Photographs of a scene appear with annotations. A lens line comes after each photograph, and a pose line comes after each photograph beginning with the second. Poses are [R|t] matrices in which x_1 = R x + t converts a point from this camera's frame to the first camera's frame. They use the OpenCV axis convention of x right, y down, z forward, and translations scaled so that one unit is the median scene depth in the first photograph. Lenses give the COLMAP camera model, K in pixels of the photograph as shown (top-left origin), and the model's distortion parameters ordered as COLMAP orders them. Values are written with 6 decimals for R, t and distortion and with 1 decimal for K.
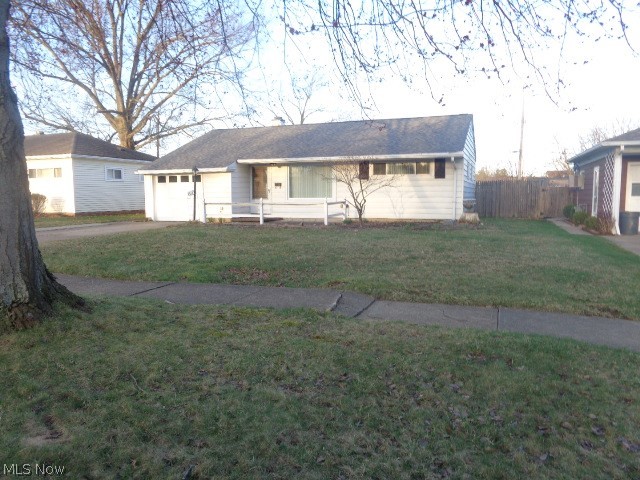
lens RADIAL K [[487.4, 0, 321.8], [0, 487.4, 239.8], [0, 0, 1]] dist [0.008958, 0.000944]
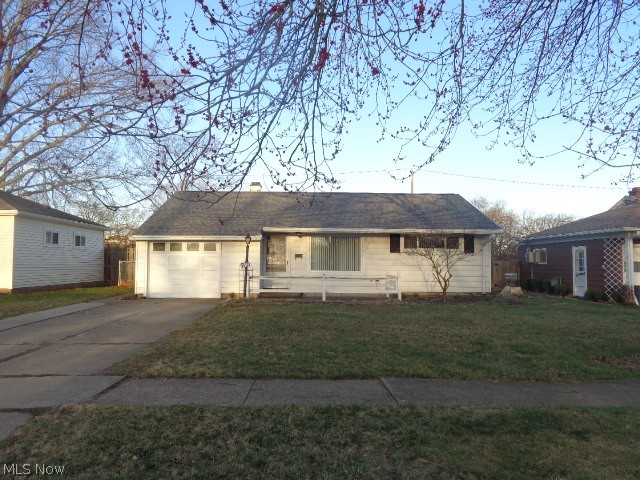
lens RADIAL K [[487.4, 0, 321.8], [0, 487.4, 239.8], [0, 0, 1]] dist [0.008958, 0.000944]
pose [[0.915952, 0.032716, 0.399952, -0.430459], [0.026620, 0.989522, -0.141906, -0.013448], [-0.400404, 0.140626, 0.905484, 0.163093]]
